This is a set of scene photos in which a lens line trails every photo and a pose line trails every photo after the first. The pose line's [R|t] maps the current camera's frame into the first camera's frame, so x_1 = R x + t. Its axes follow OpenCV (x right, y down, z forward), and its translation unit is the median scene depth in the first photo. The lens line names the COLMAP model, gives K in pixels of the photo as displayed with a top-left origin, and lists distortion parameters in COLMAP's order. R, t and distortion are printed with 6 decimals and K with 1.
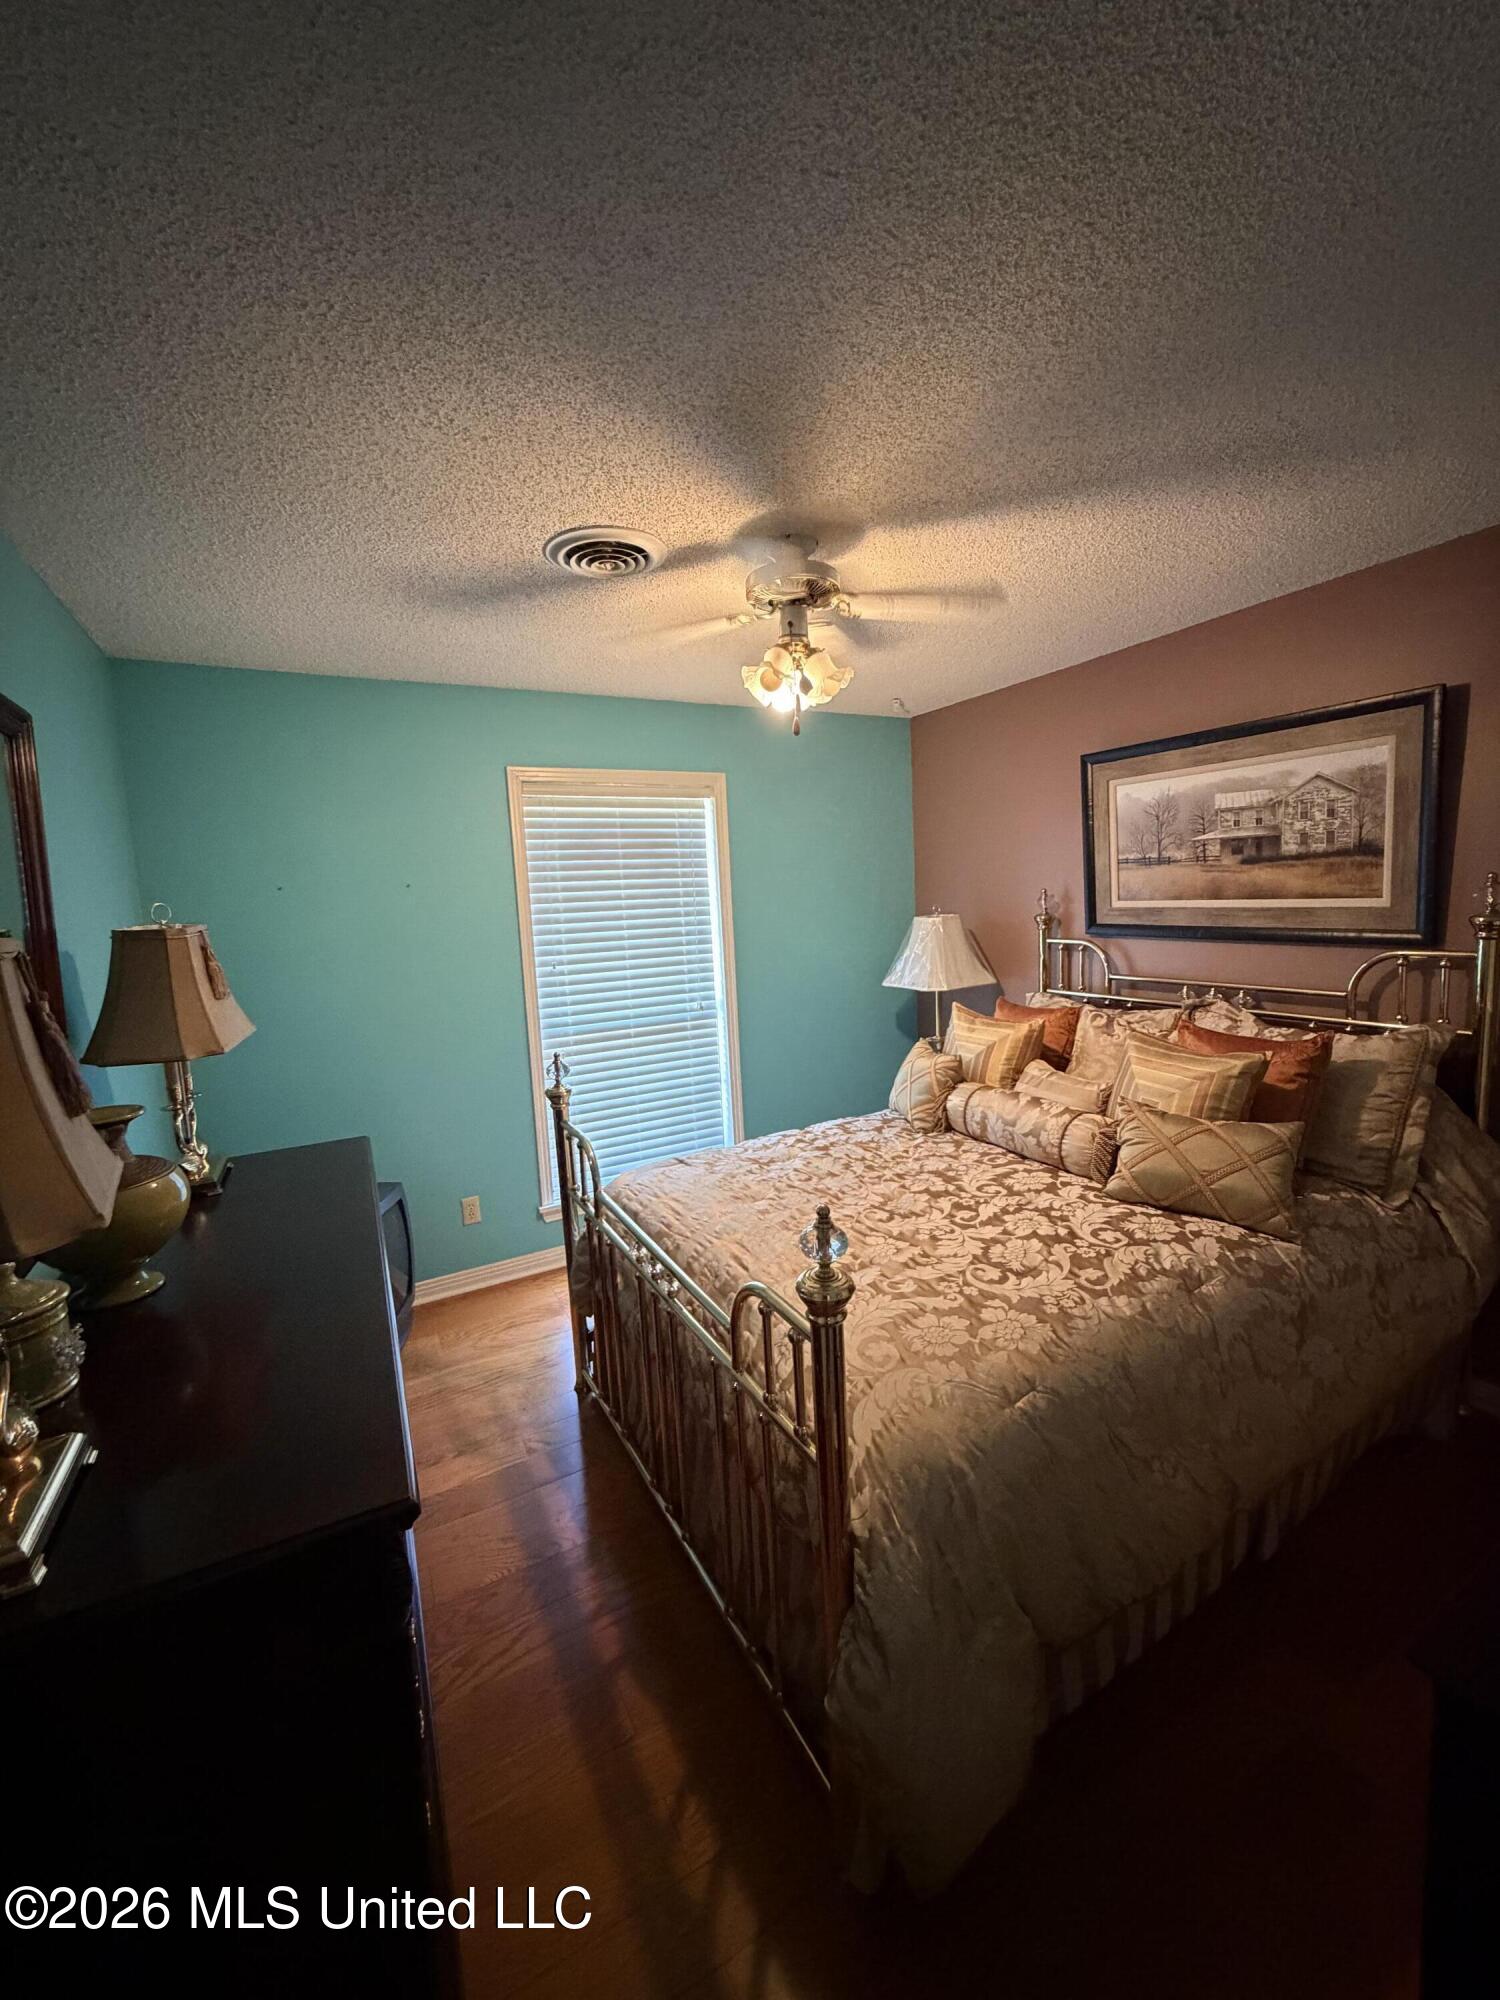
lens RADIAL K [[800.1, 0, 751.4], [0, 800.1, 992.7], [0, 0, 1]] dist [-0.001965, 0.000964]
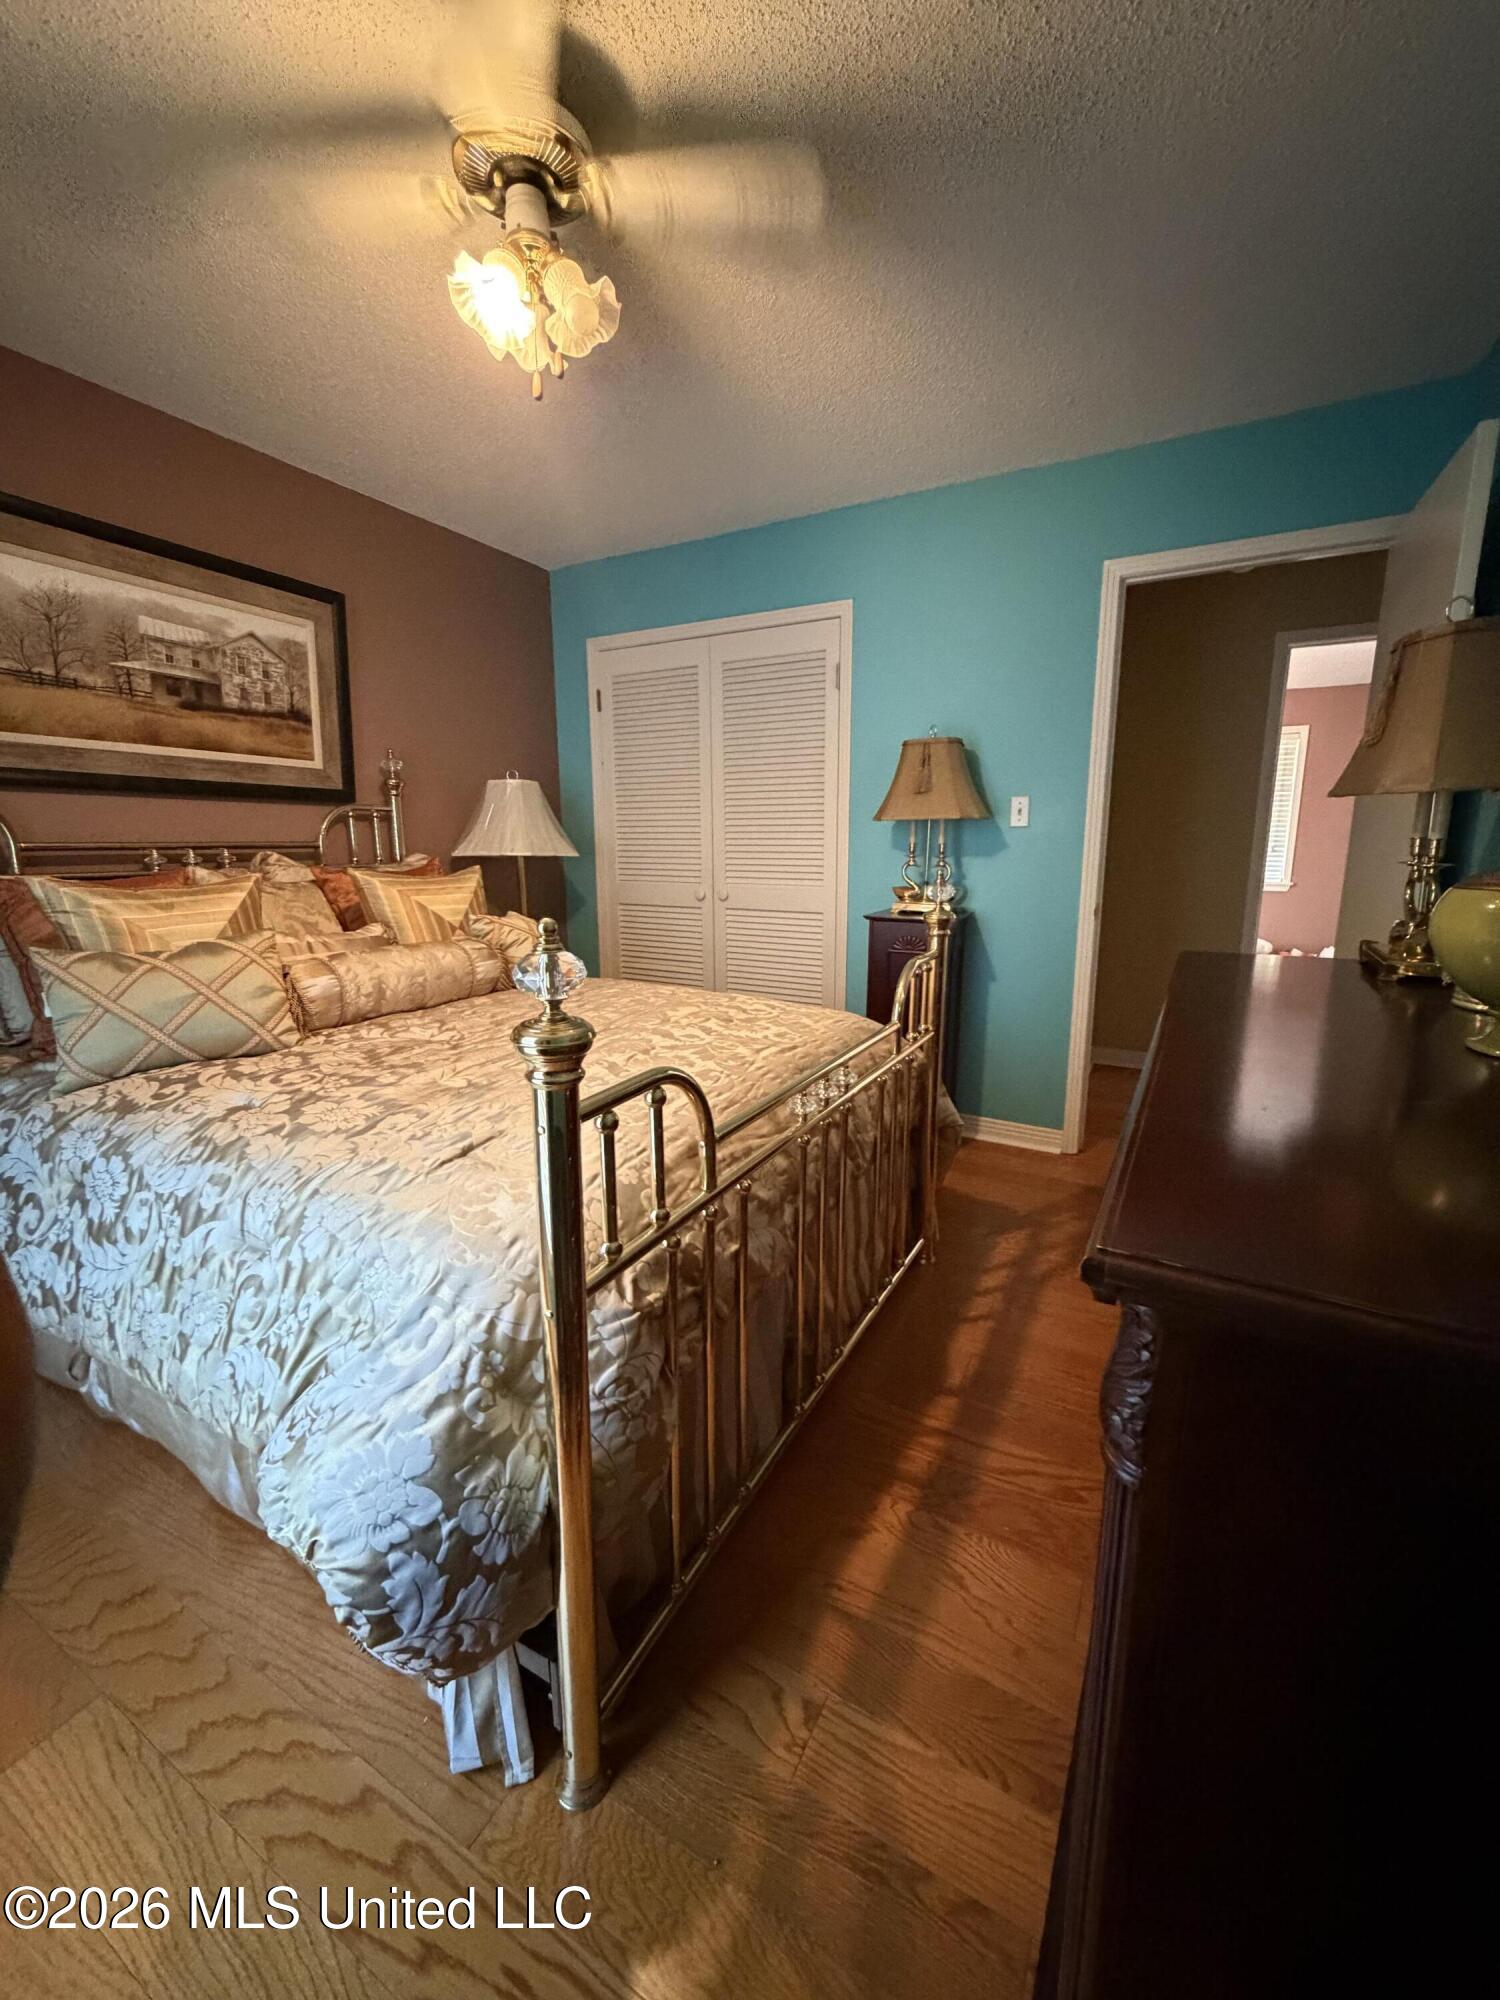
lens RADIAL K [[800.1, 0, 749.8], [0, 800.1, 993.2], [0, 0, 1]] dist [-0.001965, 0.000964]
pose [[-0.540806, -0.112240, 0.833625, -0.549008], [0.128133, 0.968498, 0.213525, 0.041774], [-0.831330, 0.222290, -0.509388, 1.063831]]
